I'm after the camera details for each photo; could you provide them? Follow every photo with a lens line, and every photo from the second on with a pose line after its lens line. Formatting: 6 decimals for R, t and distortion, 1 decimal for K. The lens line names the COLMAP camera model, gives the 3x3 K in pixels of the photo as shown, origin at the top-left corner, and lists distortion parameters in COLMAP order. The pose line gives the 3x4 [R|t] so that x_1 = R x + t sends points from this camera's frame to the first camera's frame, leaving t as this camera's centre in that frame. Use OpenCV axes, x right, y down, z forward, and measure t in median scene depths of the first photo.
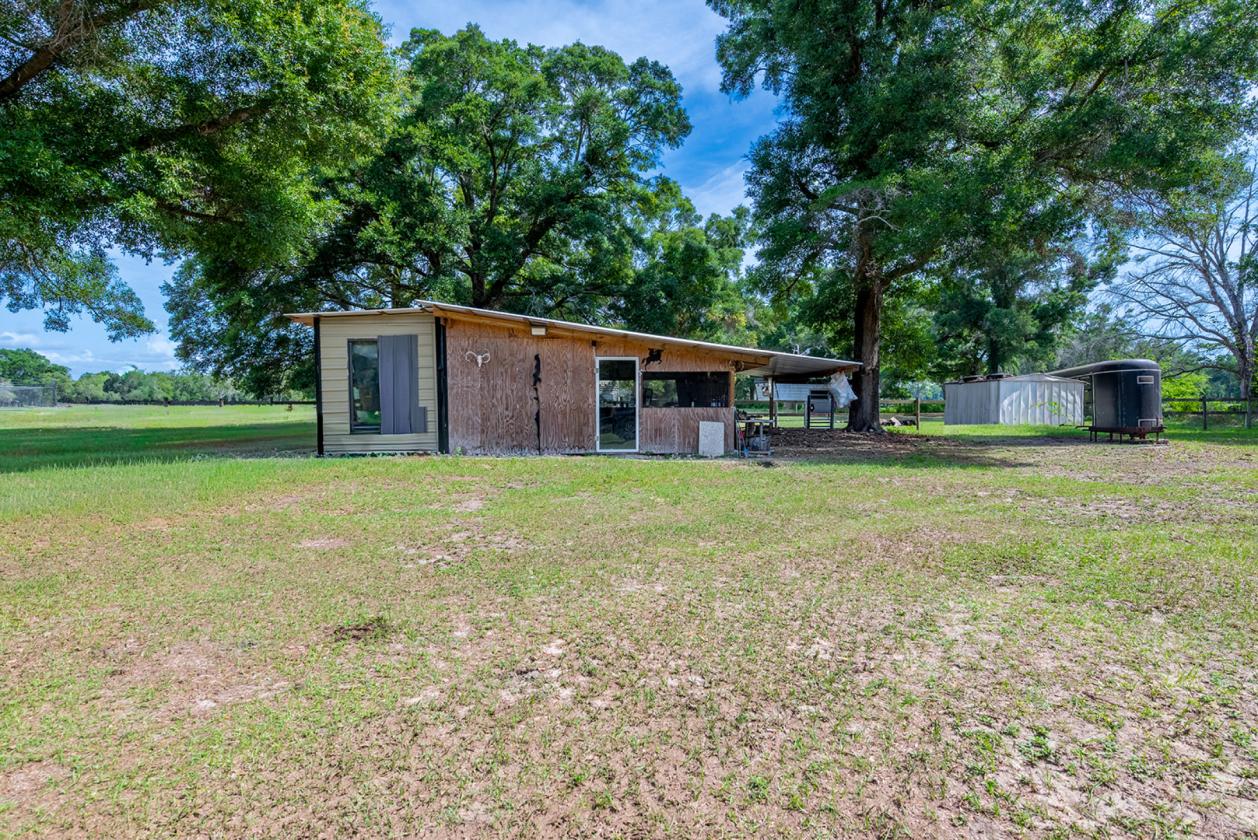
lens RADIAL K [[1000.3, 0, 631.9], [0, 1000.3, 391.1], [0, 0, 1]] dist [0.004682, -0.007013]
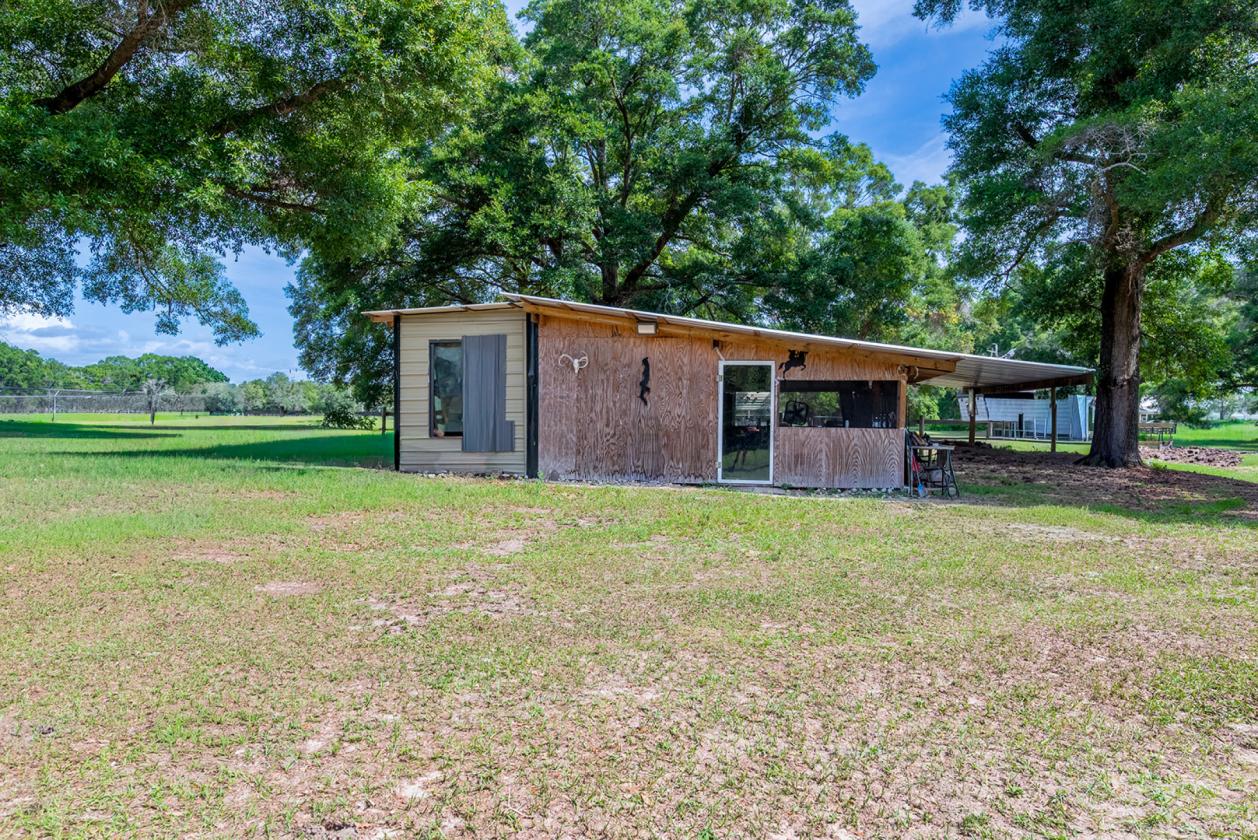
lens RADIAL K [[1000.3, 0, 631.9], [0, 1000.3, 391.1], [0, 0, 1]] dist [0.004682, -0.007013]
pose [[0.948059, 0.007594, -0.318003, 0.139734], [-0.013411, 0.999780, -0.016105, 0.002839], [0.317811, 0.019533, 0.947953, 0.220044]]
